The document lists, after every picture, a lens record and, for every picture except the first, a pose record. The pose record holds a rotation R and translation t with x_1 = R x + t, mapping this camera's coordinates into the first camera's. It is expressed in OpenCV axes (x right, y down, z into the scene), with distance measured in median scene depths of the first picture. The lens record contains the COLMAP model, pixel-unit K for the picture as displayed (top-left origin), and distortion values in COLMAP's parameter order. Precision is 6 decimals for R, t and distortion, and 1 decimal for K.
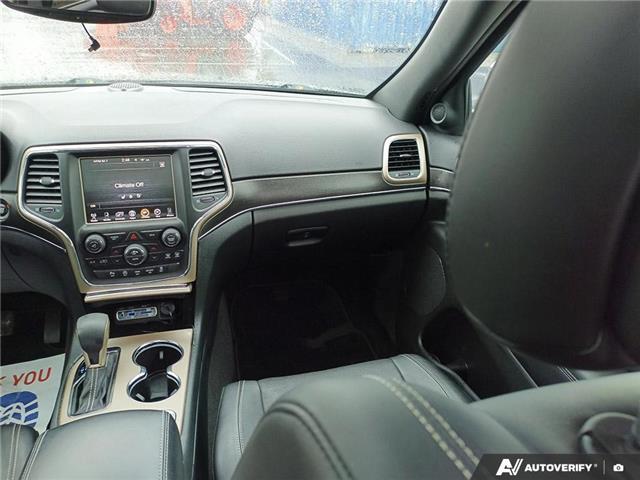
lens RADIAL K [[514.8, 0, 320.0], [0, 514.8, 240.0], [0, 0, 1]] dist [0.000728, -0.002223]
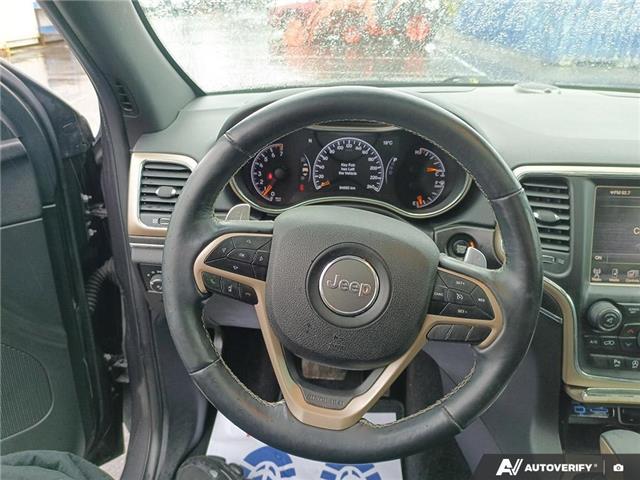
lens RADIAL K [[514.8, 0, 320.0], [0, 514.8, 240.0], [0, 0, 1]] dist [0.000728, -0.002223]
pose [[0.952775, 0.116084, -0.280613, -0.606920], [-0.121793, 0.992551, -0.002930, -0.042932], [0.278182, 0.036969, 0.959817, 0.250323]]
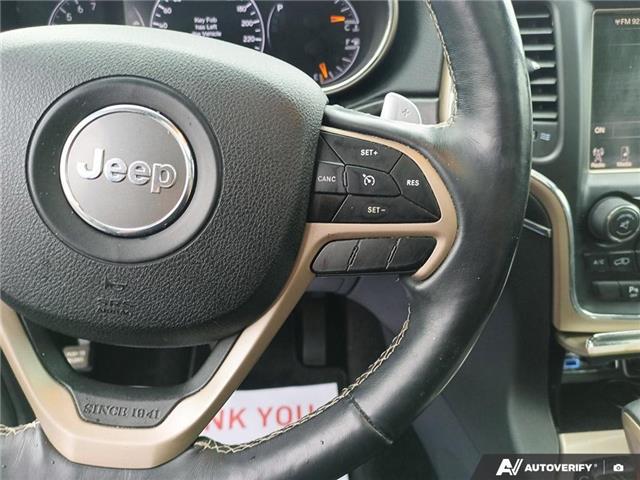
lens RADIAL K [[546.3, 0, 320.0], [0, 546.3, 240.0], [0, 0, 1]] dist [-0.004154, -0.007349]
pose [[0.981026, 0.057753, -0.185076, -0.584515], [-0.046552, 0.996844, 0.064308, 0.006578], [0.188206, -0.054473, 0.980618, 0.510883]]
